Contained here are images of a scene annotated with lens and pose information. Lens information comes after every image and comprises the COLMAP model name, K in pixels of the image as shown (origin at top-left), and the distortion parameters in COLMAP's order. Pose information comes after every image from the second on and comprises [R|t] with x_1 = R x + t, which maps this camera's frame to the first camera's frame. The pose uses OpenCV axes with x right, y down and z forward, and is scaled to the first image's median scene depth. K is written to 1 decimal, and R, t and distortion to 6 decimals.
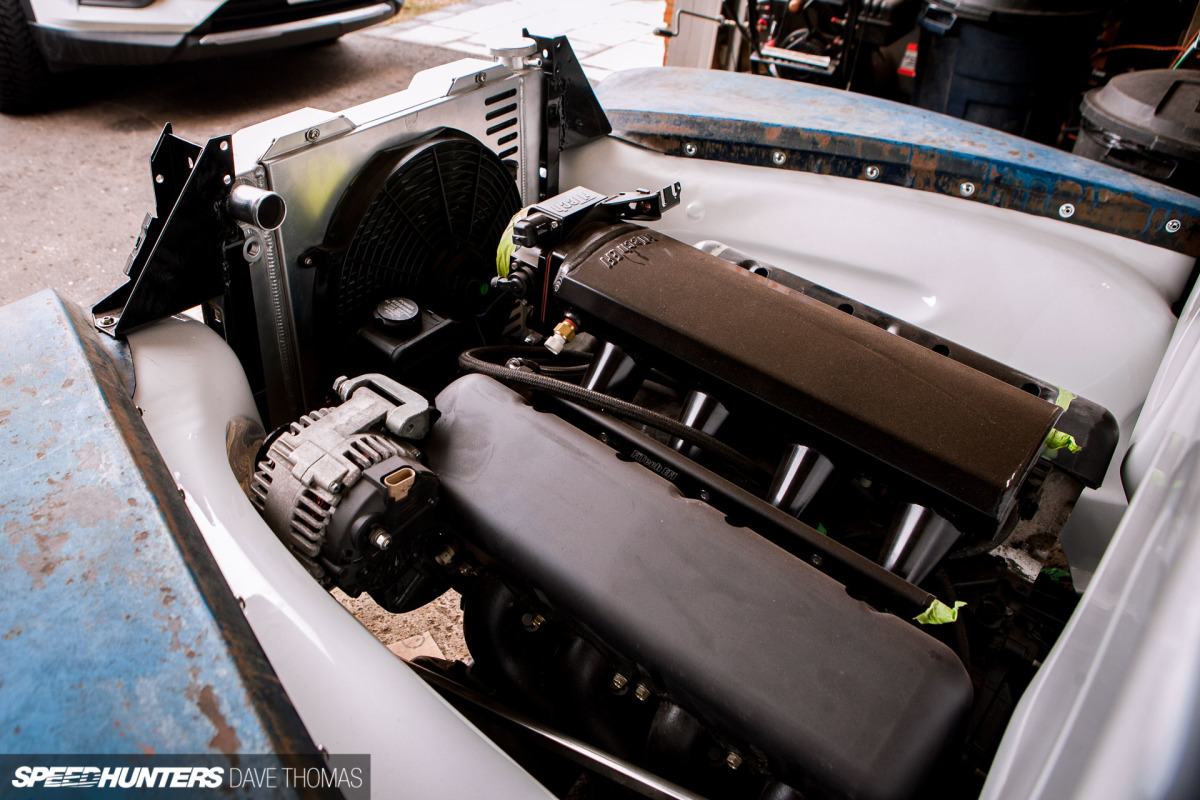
lens RADIAL K [[844.6, 0, 600.0], [0, 844.6, 400.0], [0, 0, 1]] dist [-0.094797, 0.088042]
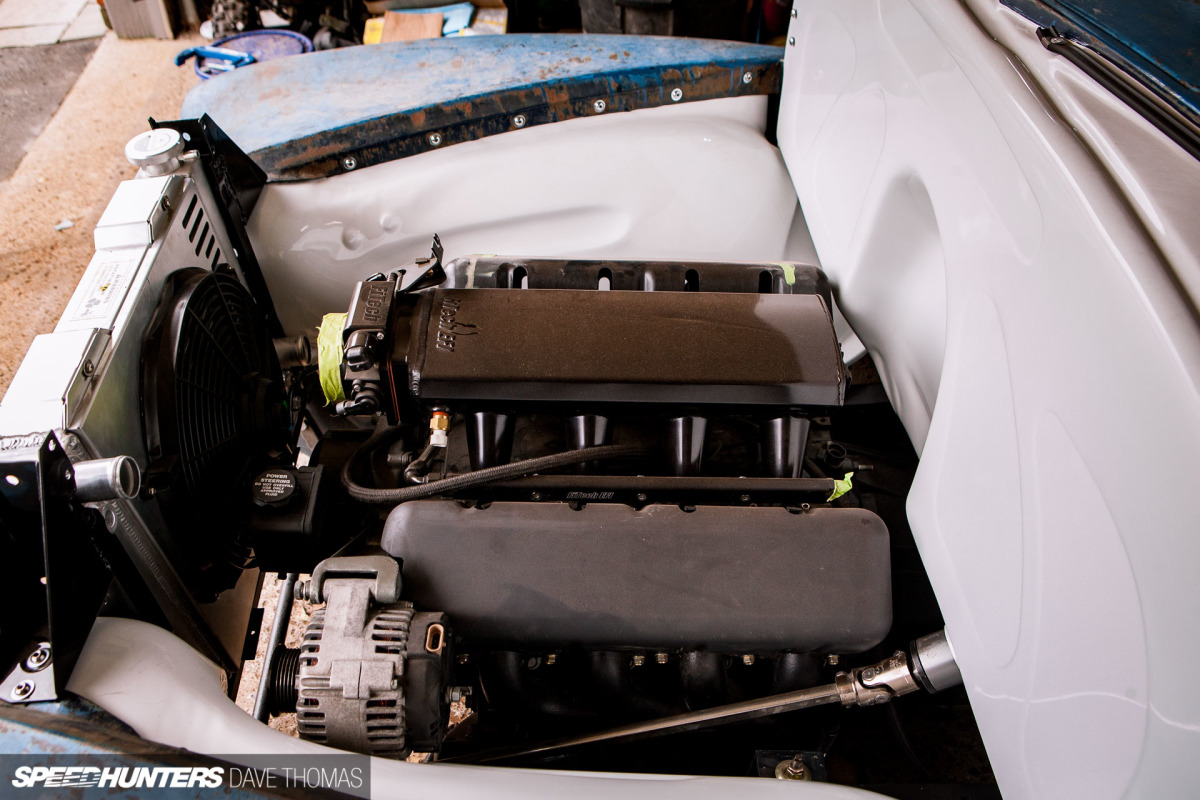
lens RADIAL K [[854.1, 0, 600.0], [0, 854.1, 400.0], [0, 0, 1]] dist [-0.060538, 0.001006]
pose [[0.782432, -0.481642, 0.394741, -0.195554], [0.409738, 0.875516, 0.256100, -0.199926], [-0.468950, -0.038641, 0.882379, -0.019717]]
